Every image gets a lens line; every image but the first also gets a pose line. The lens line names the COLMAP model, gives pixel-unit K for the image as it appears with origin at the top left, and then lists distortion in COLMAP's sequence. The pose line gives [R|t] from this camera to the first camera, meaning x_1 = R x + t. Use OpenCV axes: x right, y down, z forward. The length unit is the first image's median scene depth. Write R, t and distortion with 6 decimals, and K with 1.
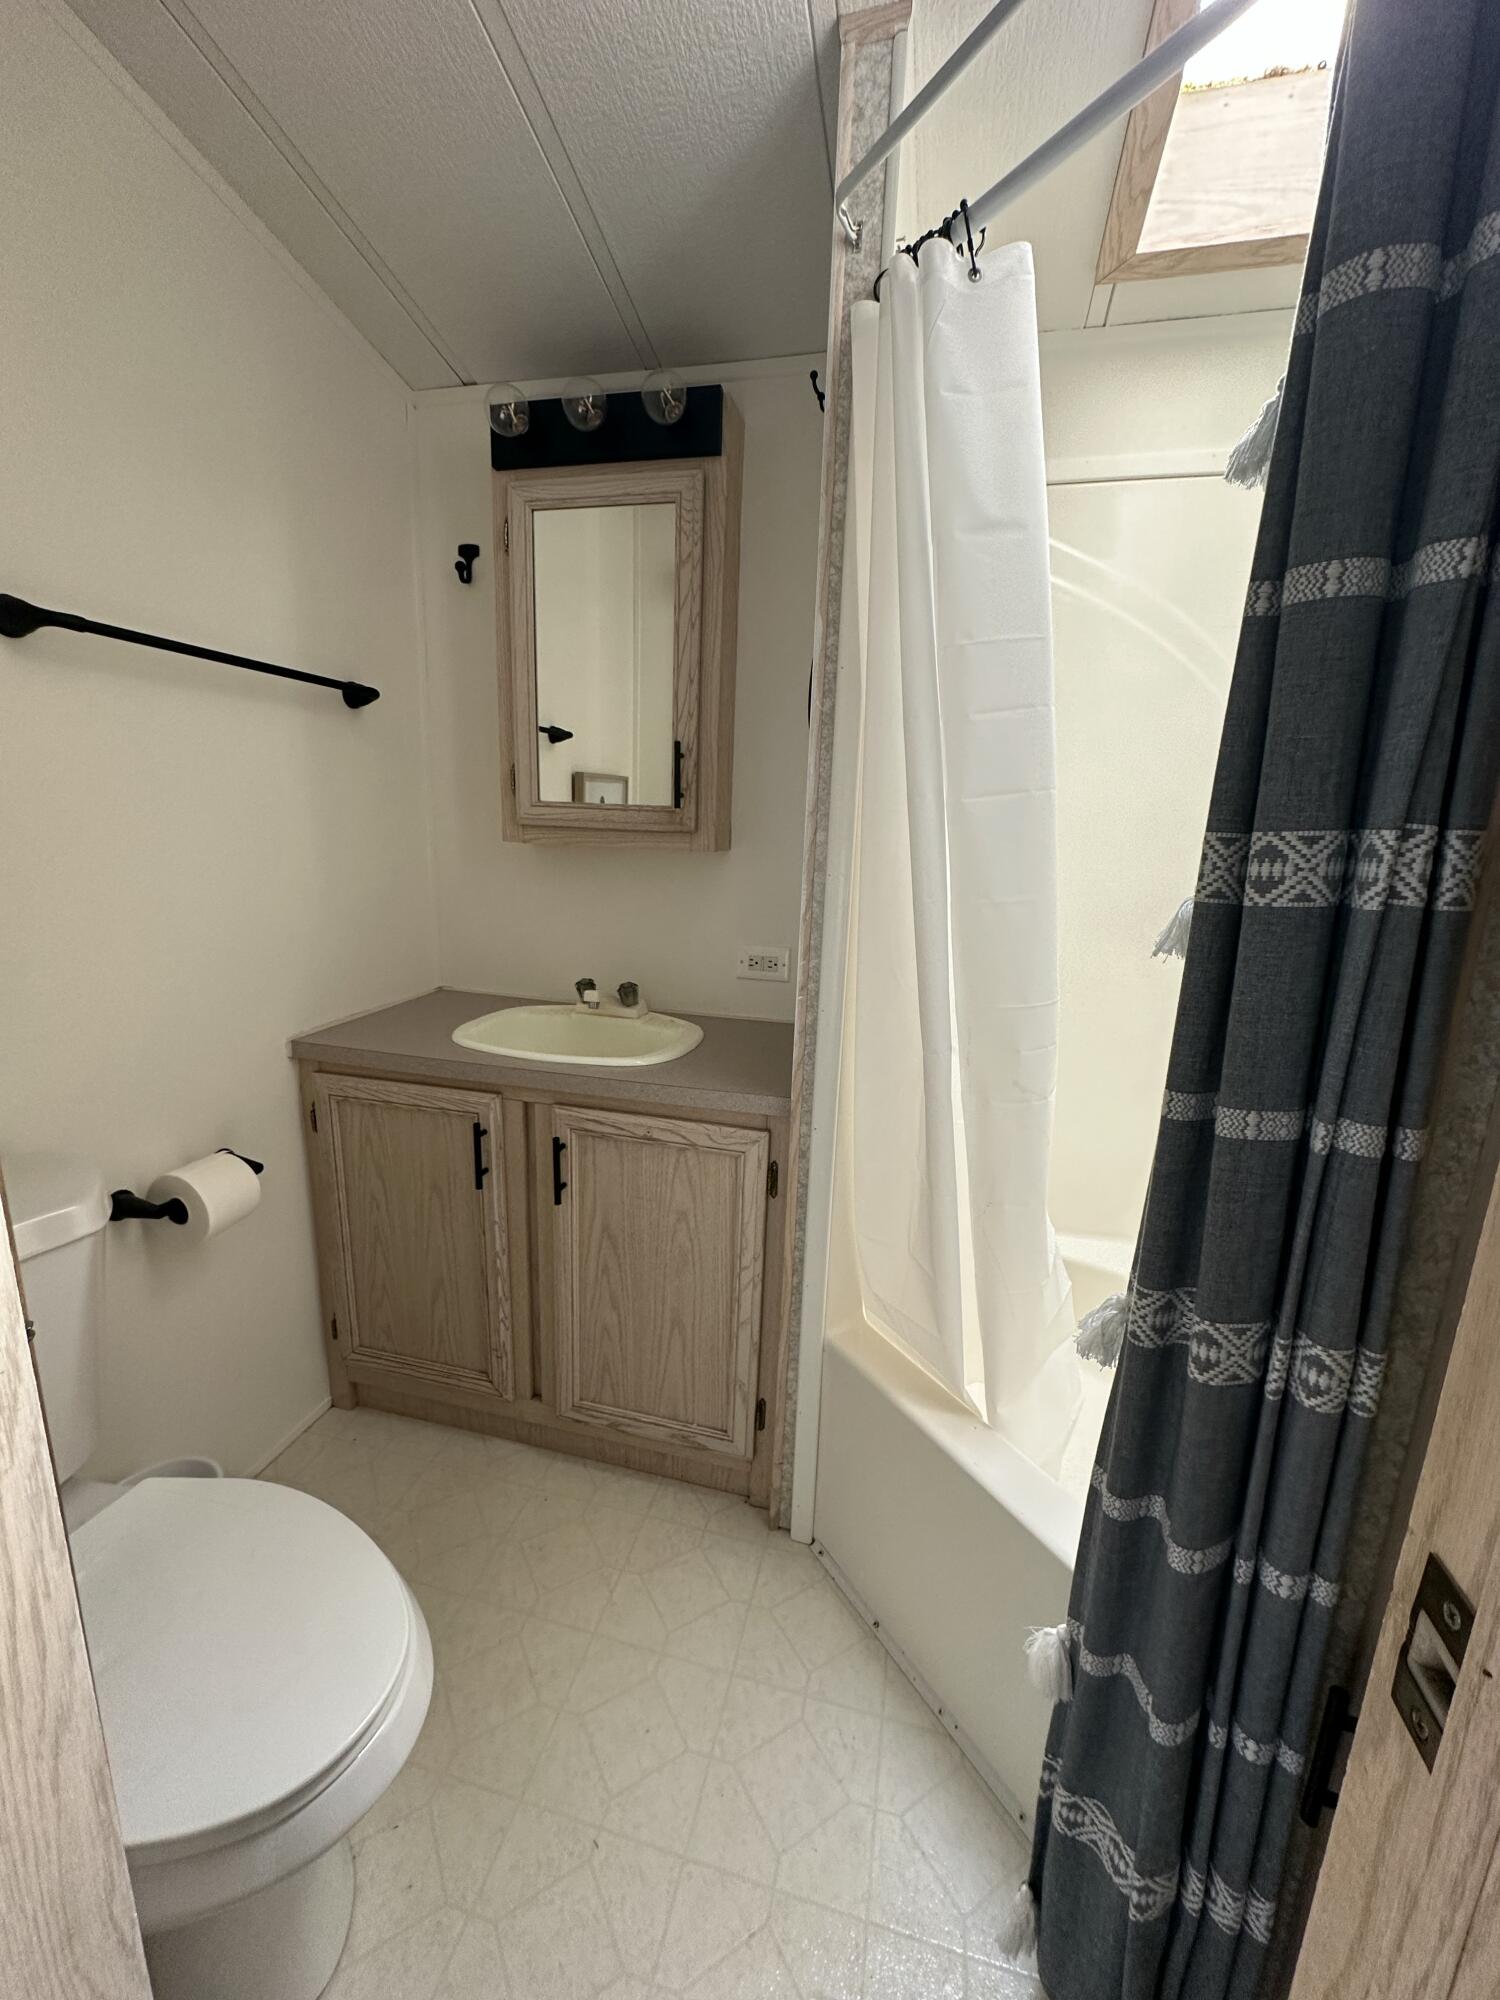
lens RADIAL K [[792.6, 0, 749.4], [0, 792.6, 1000.5], [0, 0, 1]] dist [-0.000623, -0.000329]
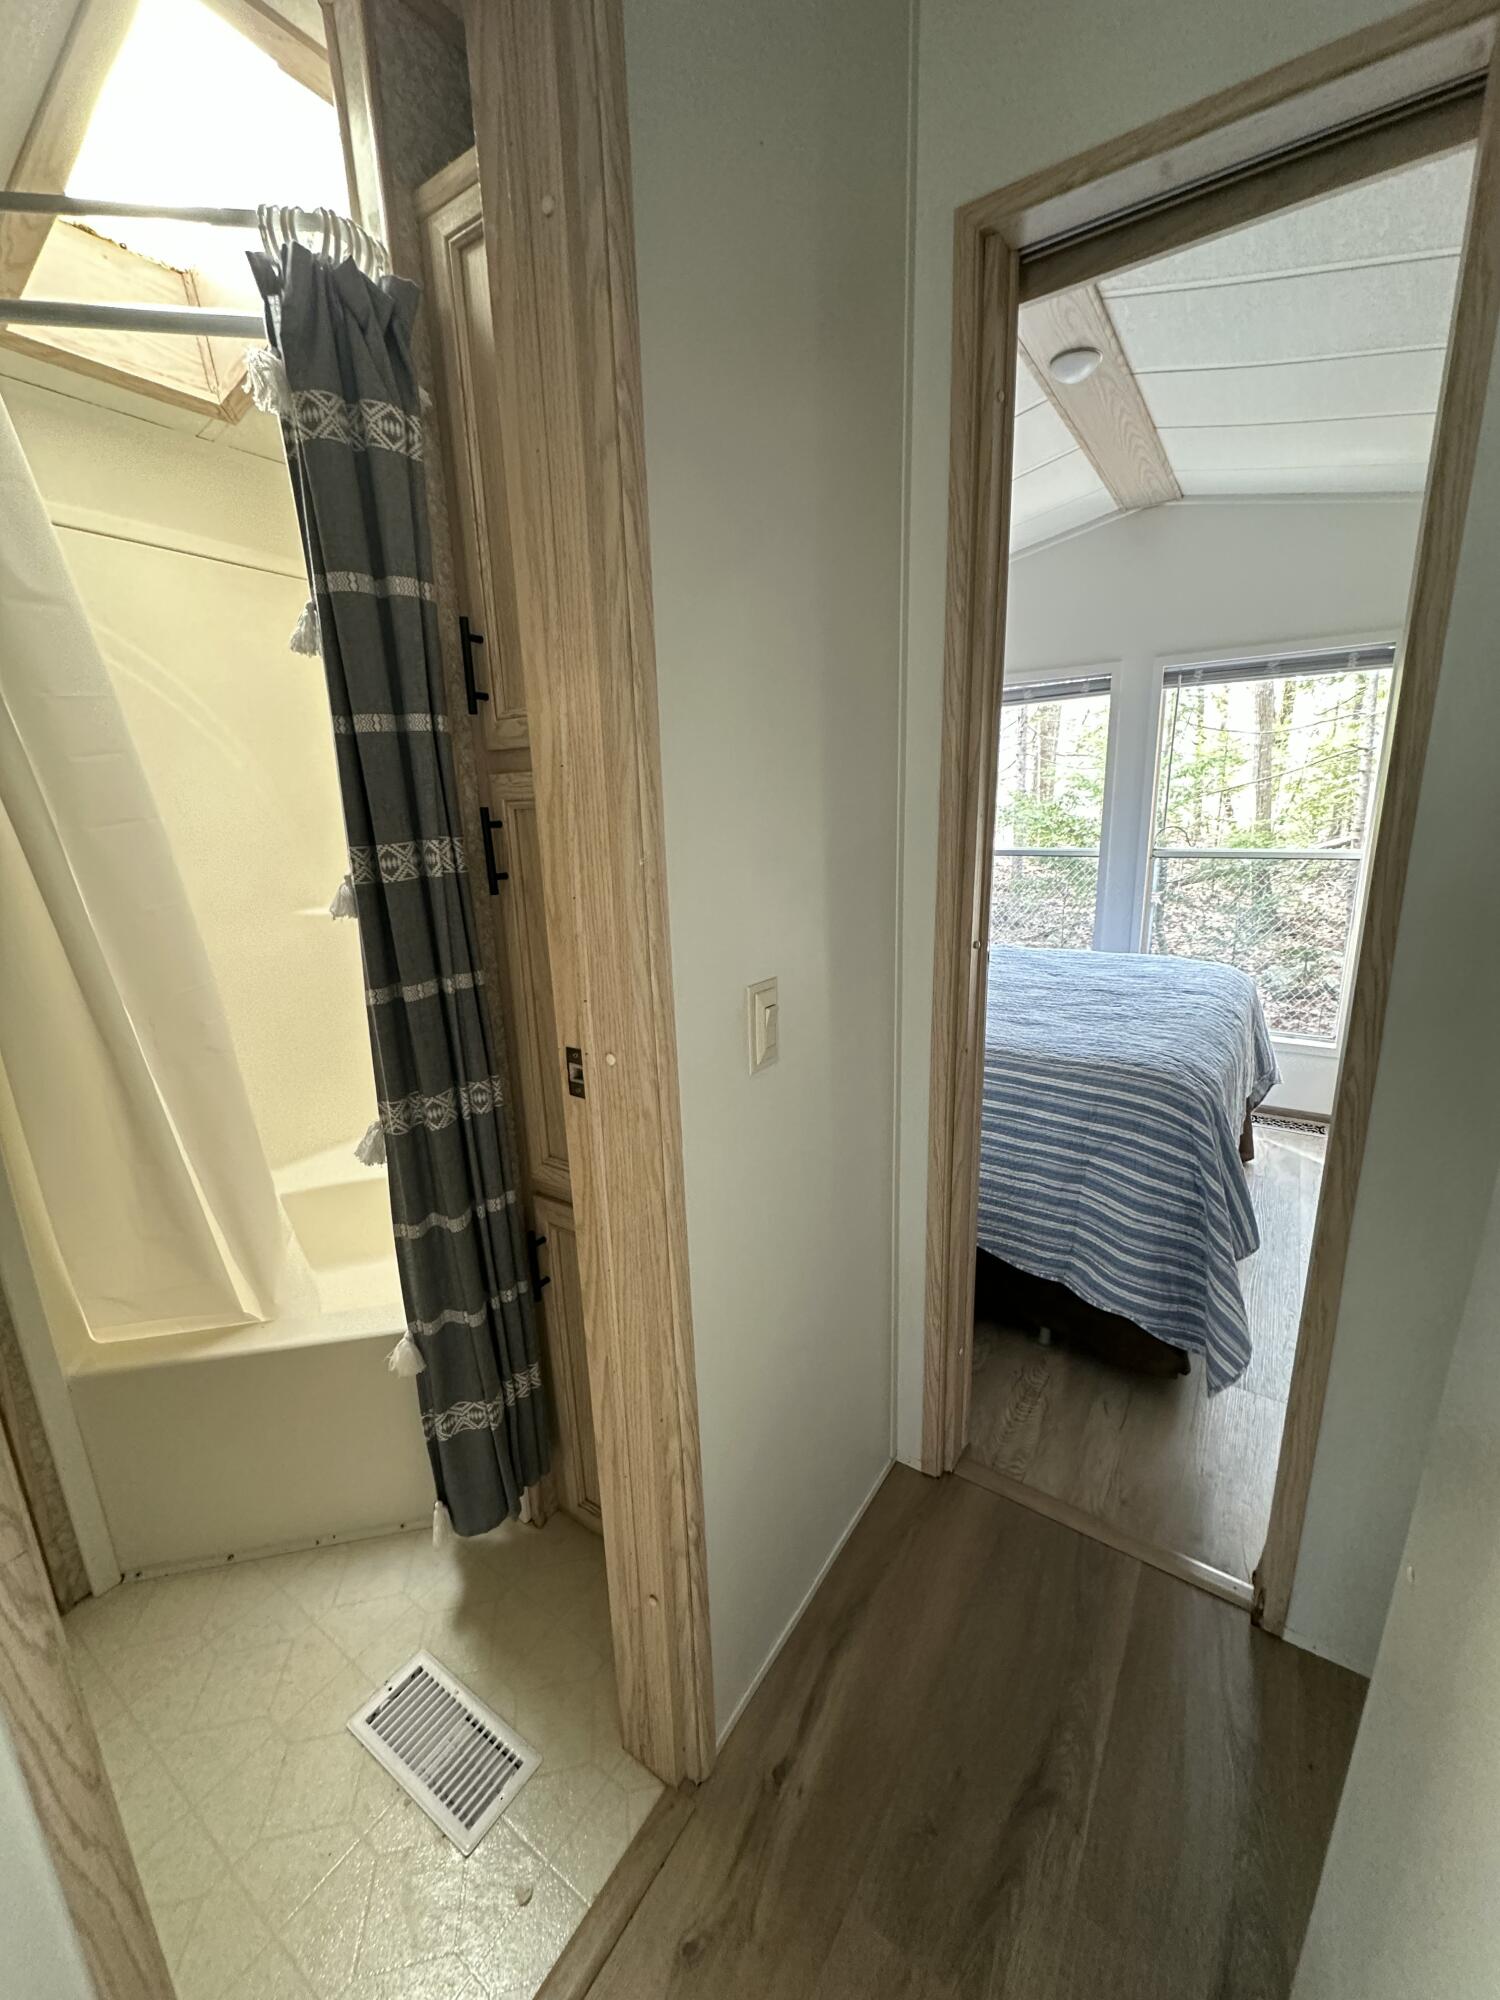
lens RADIAL K [[792.6, 0, 750.8], [0, 792.6, 1001.4], [0, 0, 1]] dist [-0.000623, -0.000329]
pose [[0.340948, -0.267684, 0.901166, -0.369862], [0.243457, 0.951042, 0.190390, 0.002513], [-0.908010, 0.154482, 0.389426, -0.217660]]
